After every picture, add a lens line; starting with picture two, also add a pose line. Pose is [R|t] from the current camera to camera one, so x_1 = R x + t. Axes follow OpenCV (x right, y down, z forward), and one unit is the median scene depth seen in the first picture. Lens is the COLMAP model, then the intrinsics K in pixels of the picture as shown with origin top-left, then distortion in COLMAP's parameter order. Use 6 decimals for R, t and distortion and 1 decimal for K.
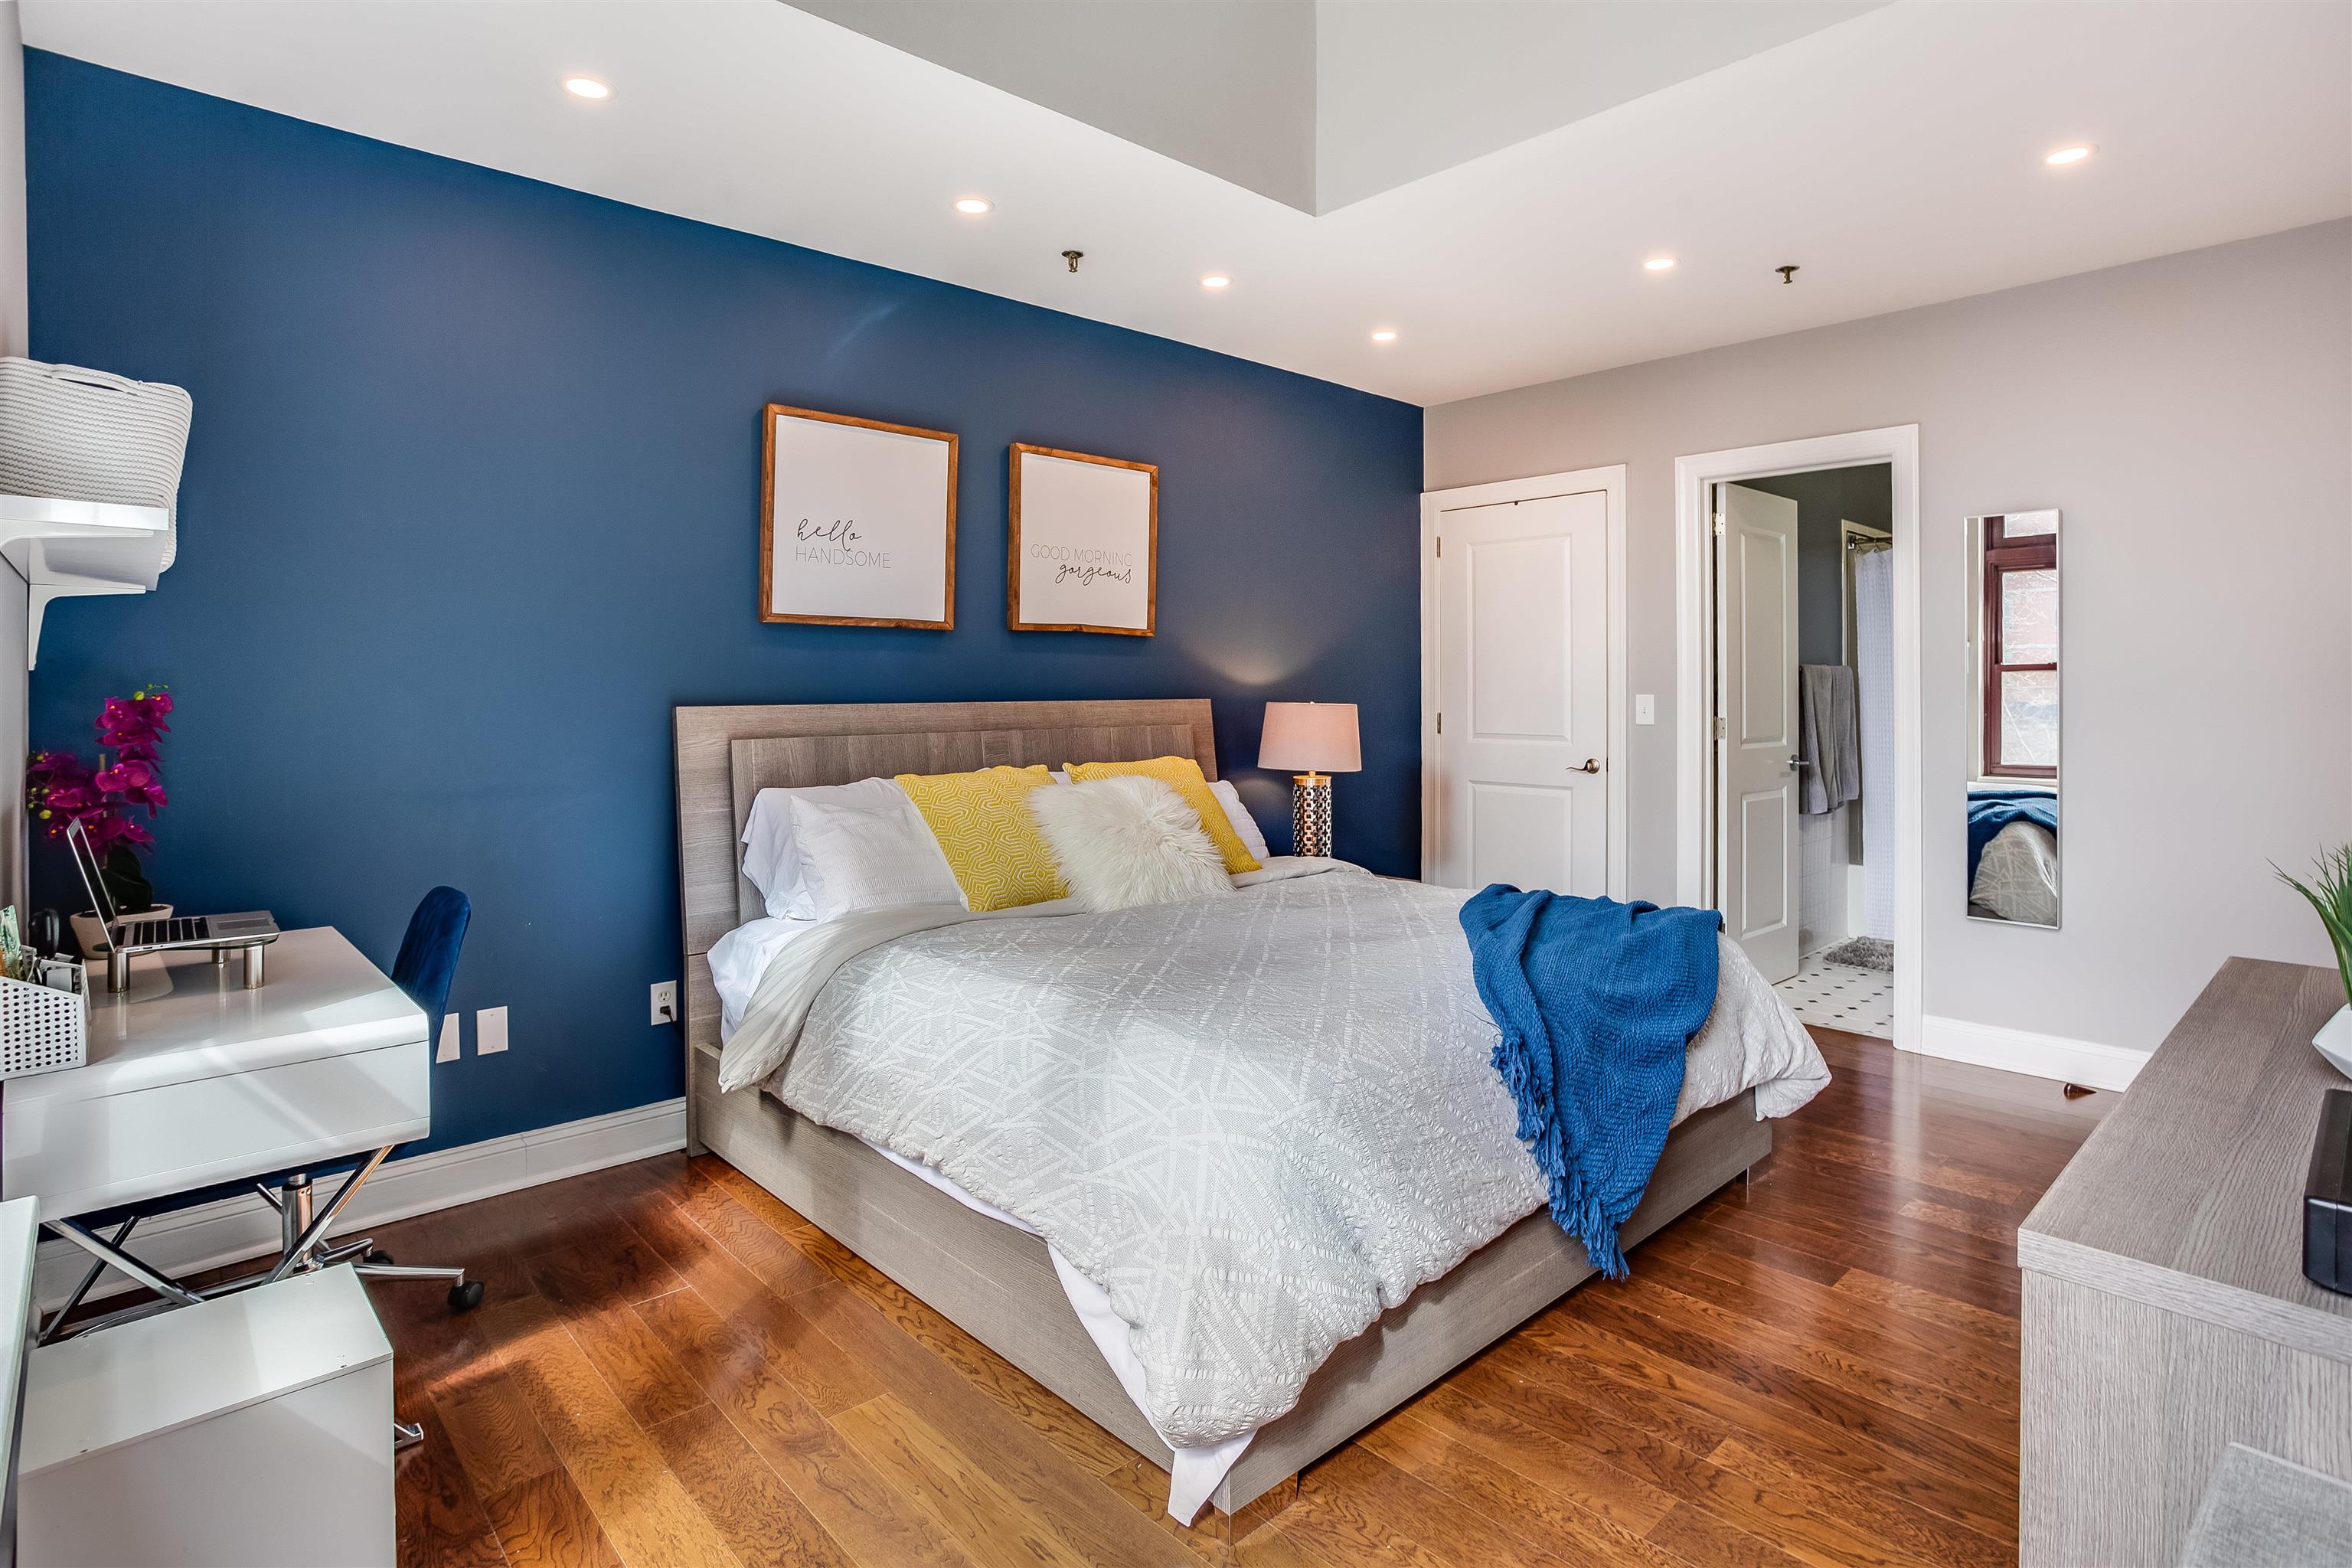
lens RADIAL K [[1211.1, 0, 1215.7], [0, 1211.1, 694.3], [0, 0, 1]] dist [-0.001525, 0.000138]
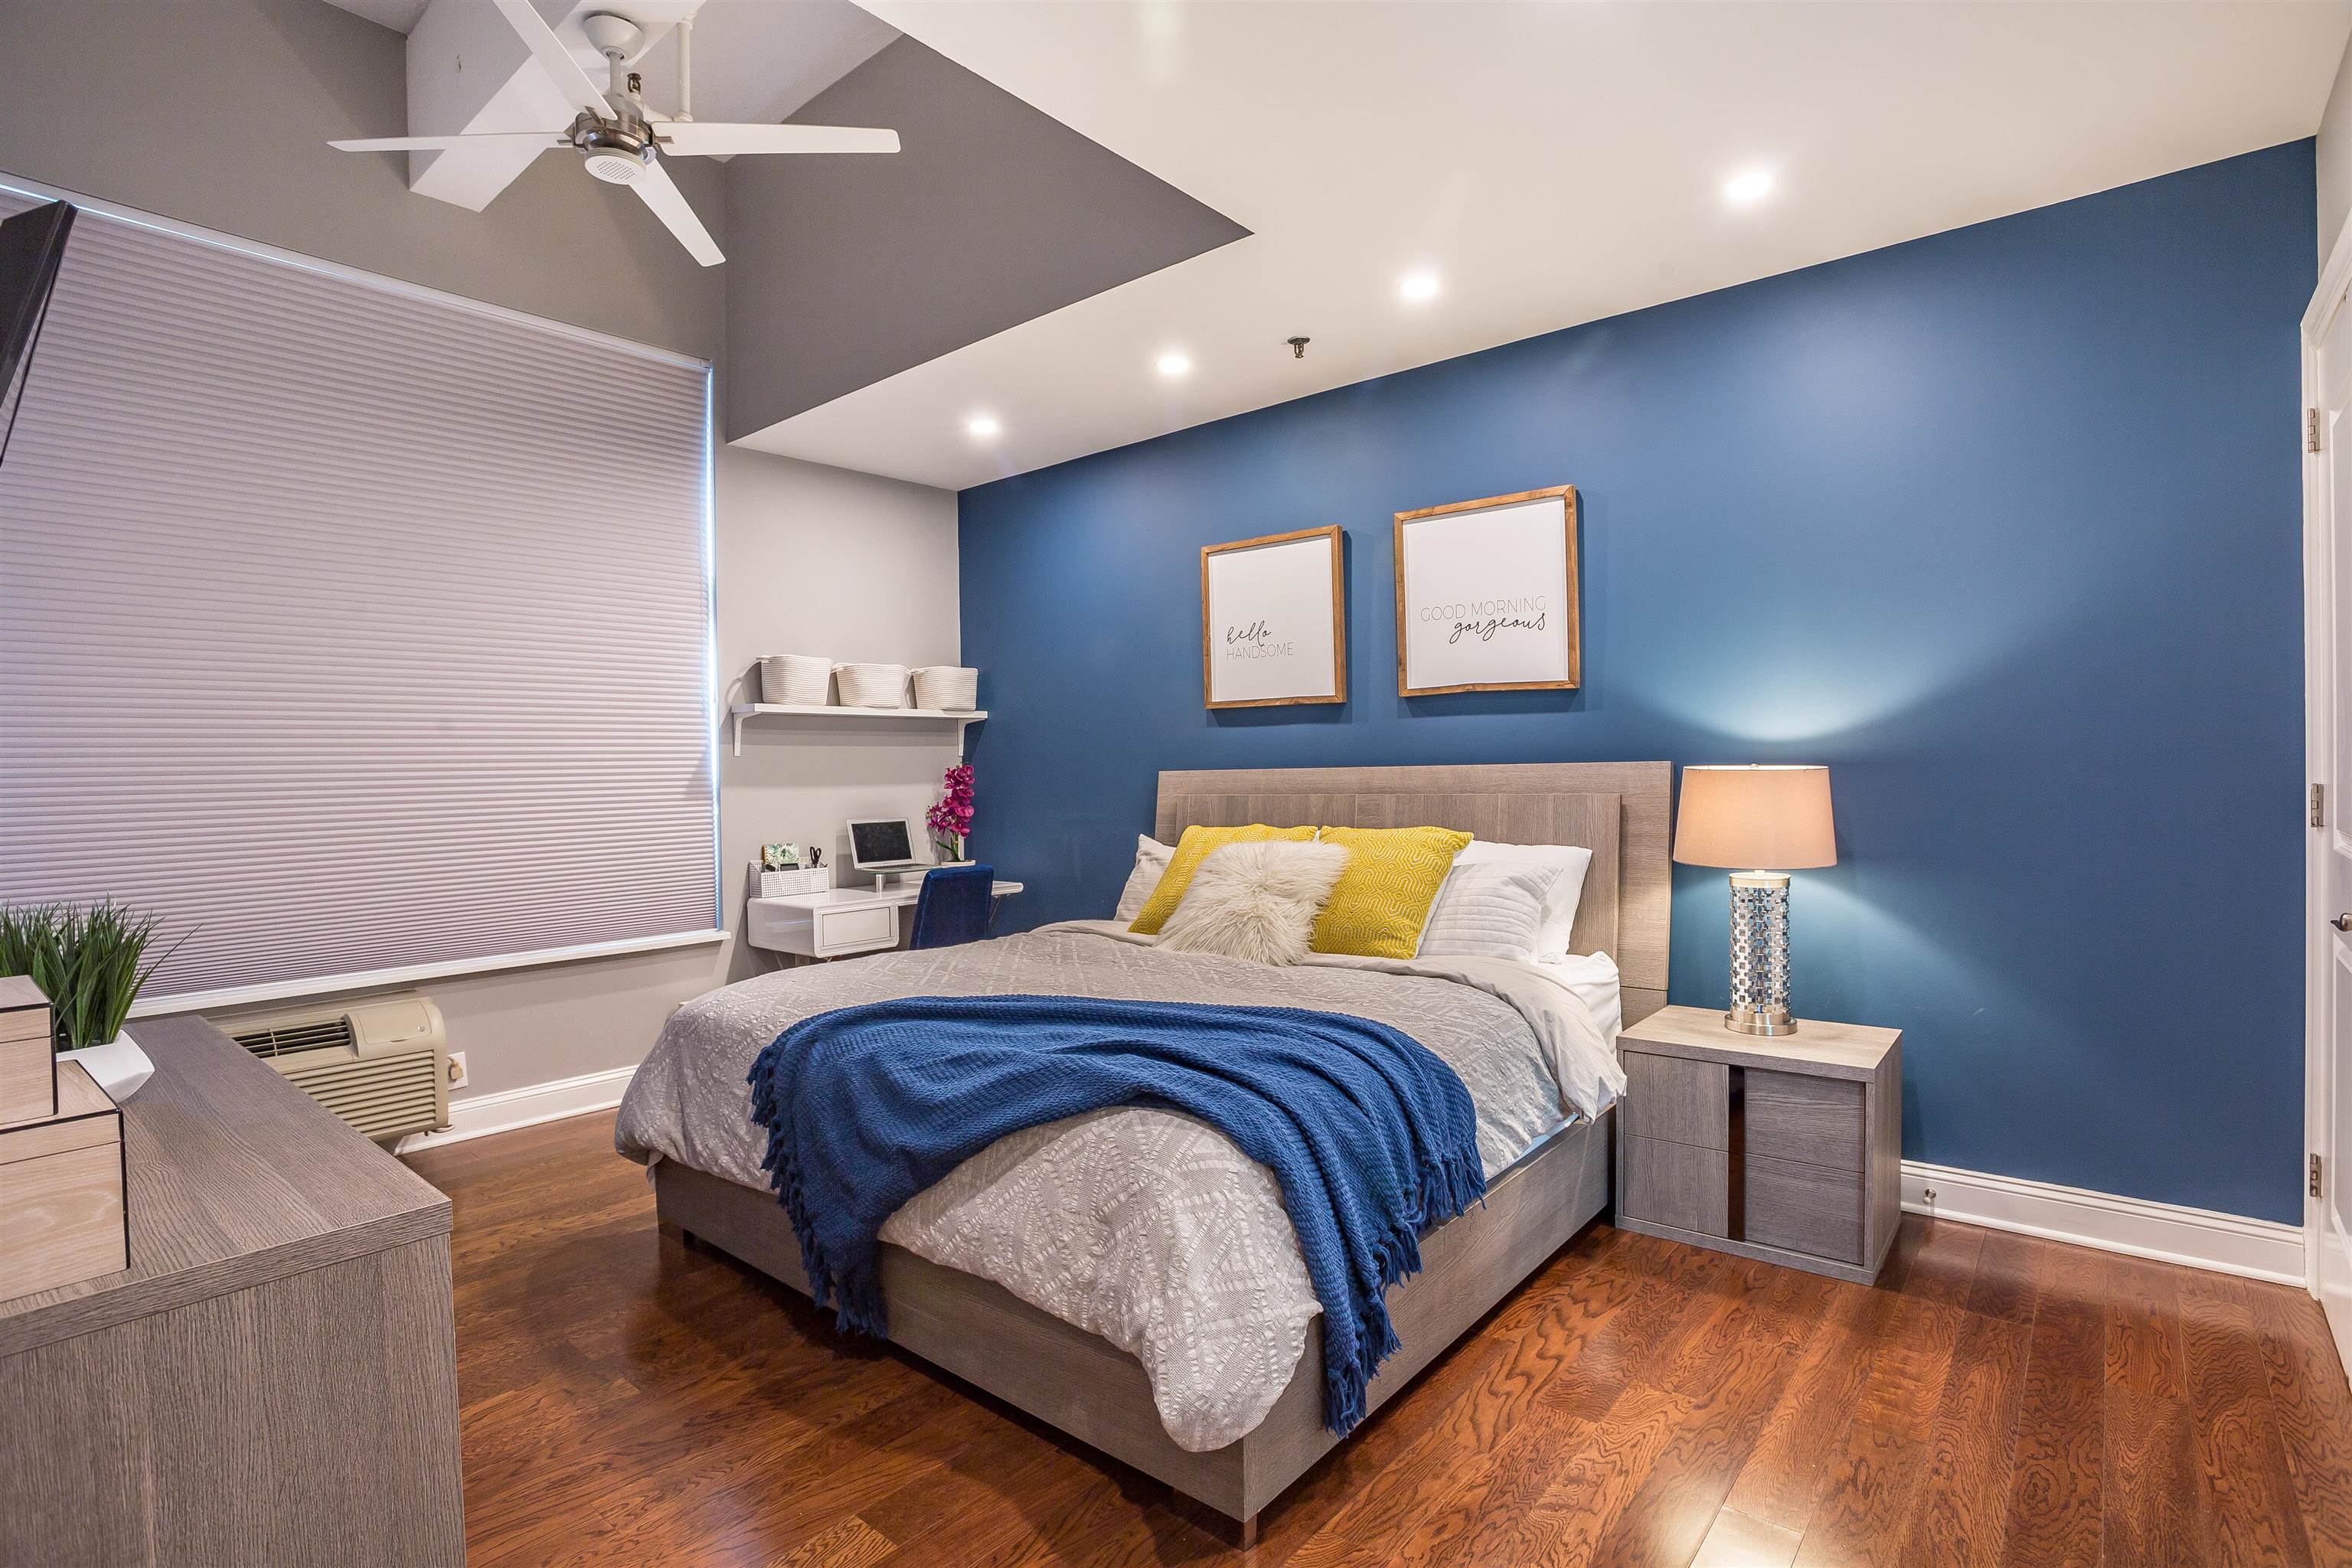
lens RADIAL K [[1139.7, 0, 1169.3], [0, 1139.7, 789.4], [0, 0, 1]] dist [-0.046220, 0.013485]
pose [[0.094747, 0.024541, -0.995199, 0.796167], [0.014348, 0.999559, 0.026014, -0.002332], [0.995398, -0.016744, 0.094353, 0.729742]]
